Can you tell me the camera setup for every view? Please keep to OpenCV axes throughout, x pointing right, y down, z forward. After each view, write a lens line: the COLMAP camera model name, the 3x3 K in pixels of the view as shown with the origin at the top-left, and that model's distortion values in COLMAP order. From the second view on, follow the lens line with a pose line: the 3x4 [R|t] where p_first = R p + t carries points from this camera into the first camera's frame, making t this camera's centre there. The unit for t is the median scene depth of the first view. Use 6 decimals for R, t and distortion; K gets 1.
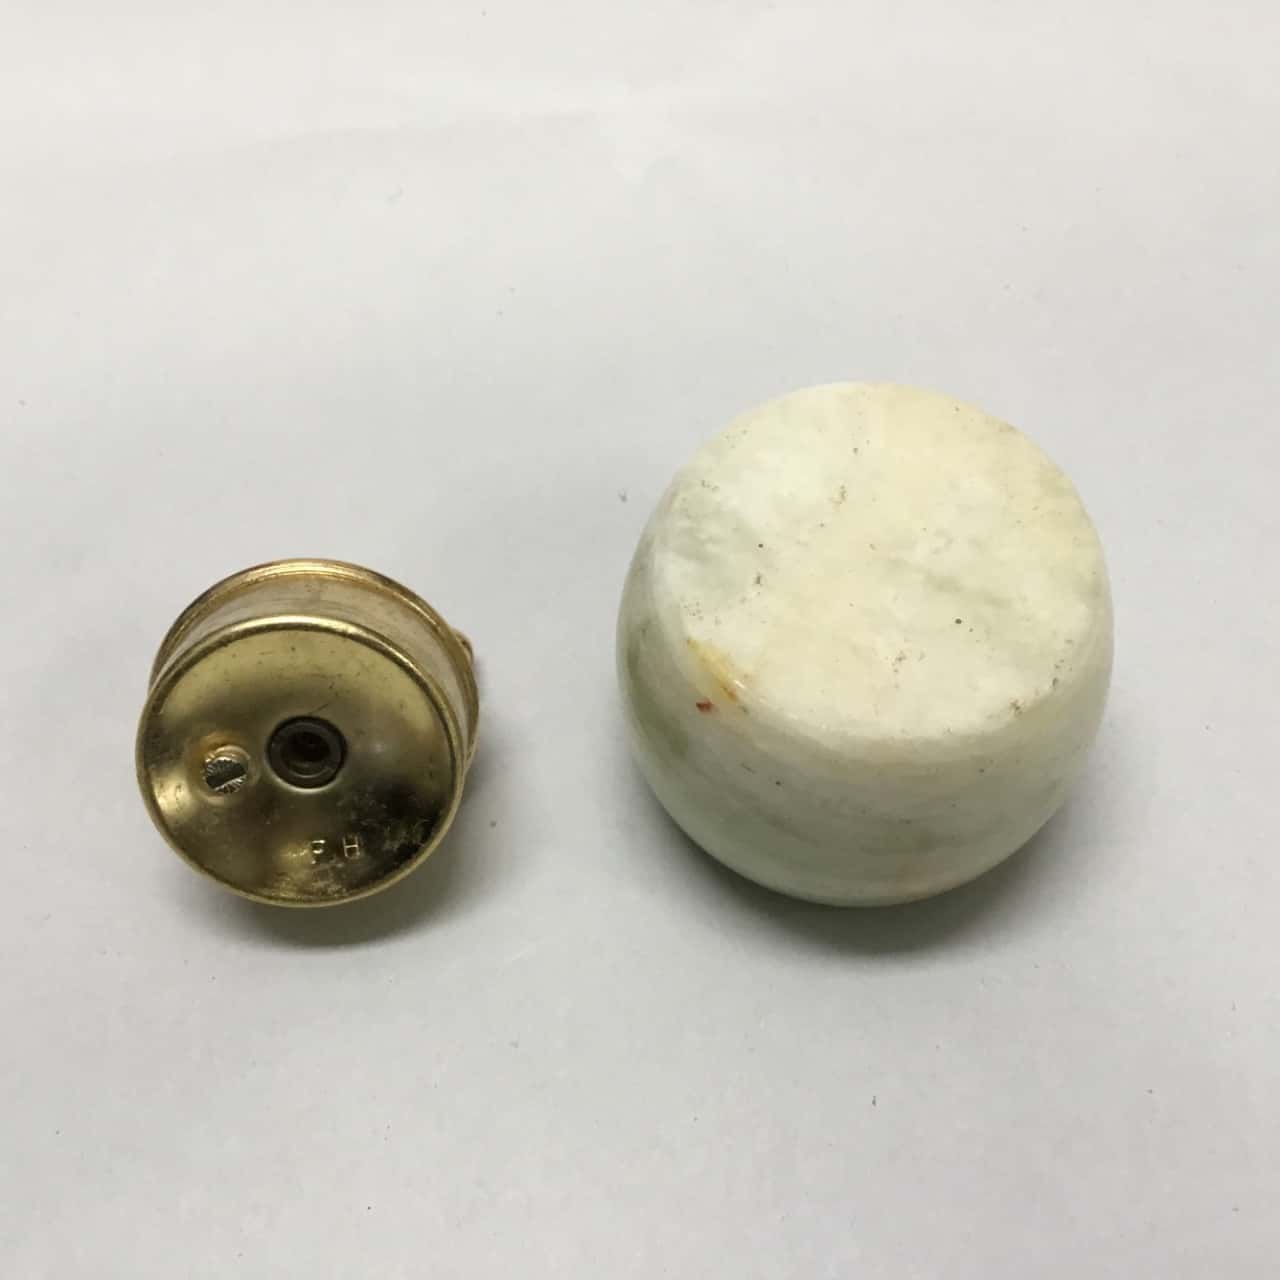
lens RADIAL K [[1550.2, 0, 641.8], [0, 1550.2, 635.9], [0, 0, 1]] dist [0.080723, 0.000000]
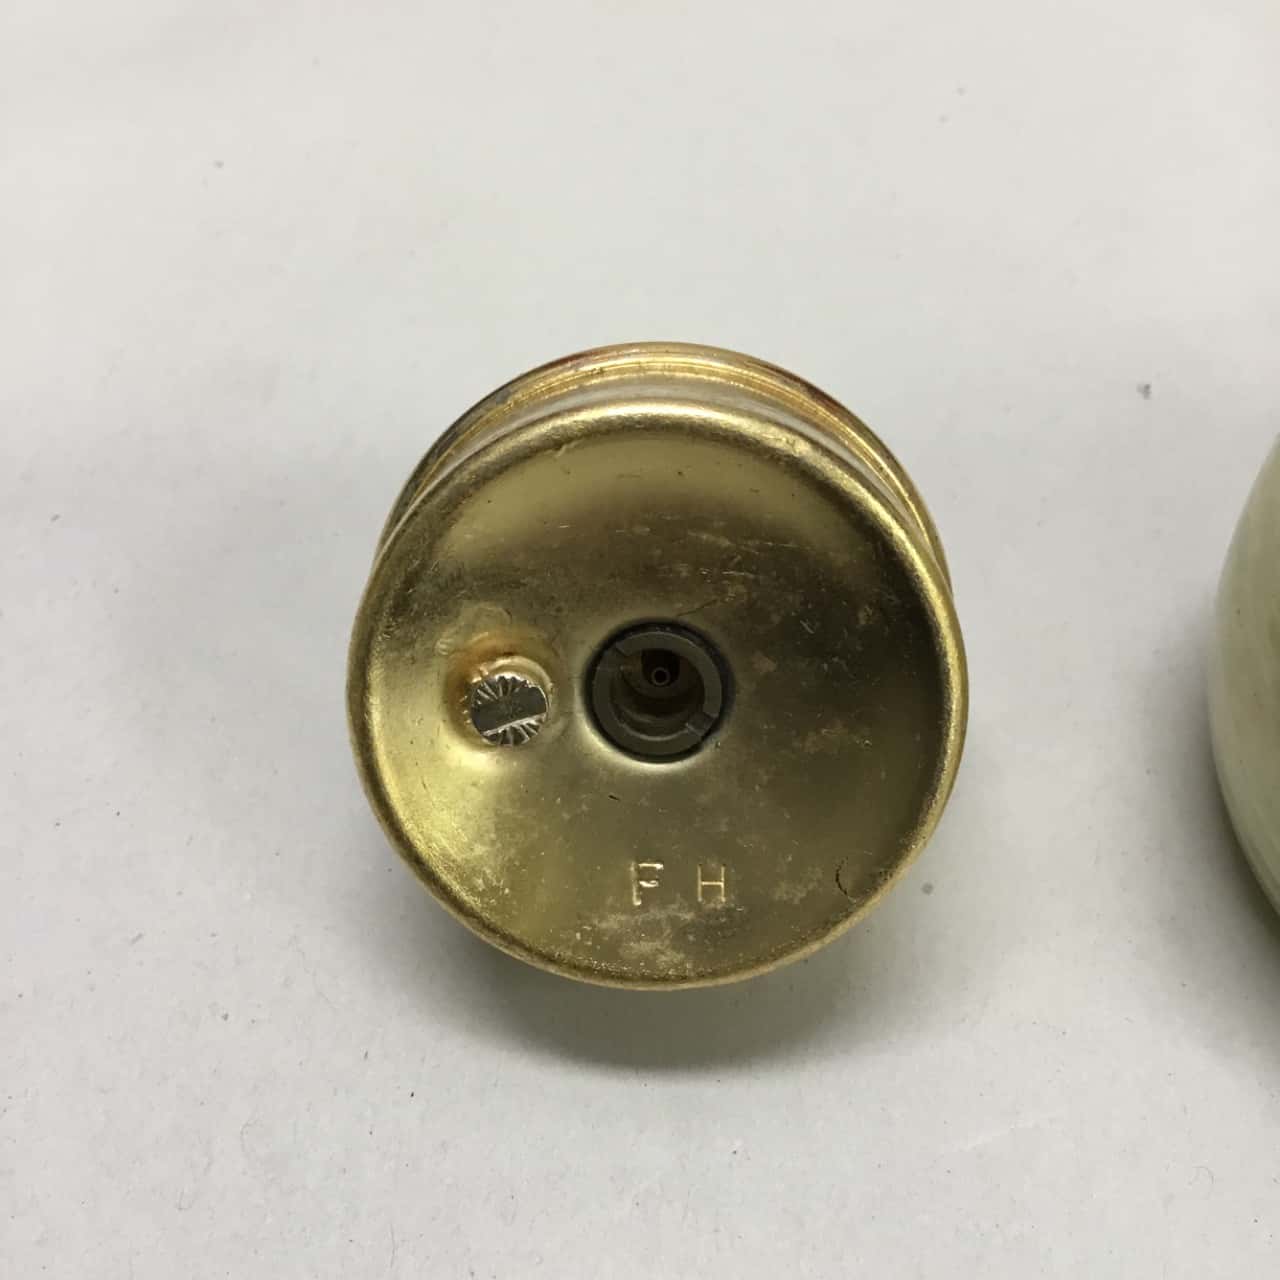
lens RADIAL K [[1550.2, 0, 636.9], [0, 1550.2, 643.0], [0, 0, 1]] dist [0.080723, 0.000000]
pose [[0.988444, 0.128102, -0.081042, -0.180503], [-0.133835, 0.988545, -0.069765, 0.095503], [0.071177, 0.079805, 0.994266, 0.473203]]
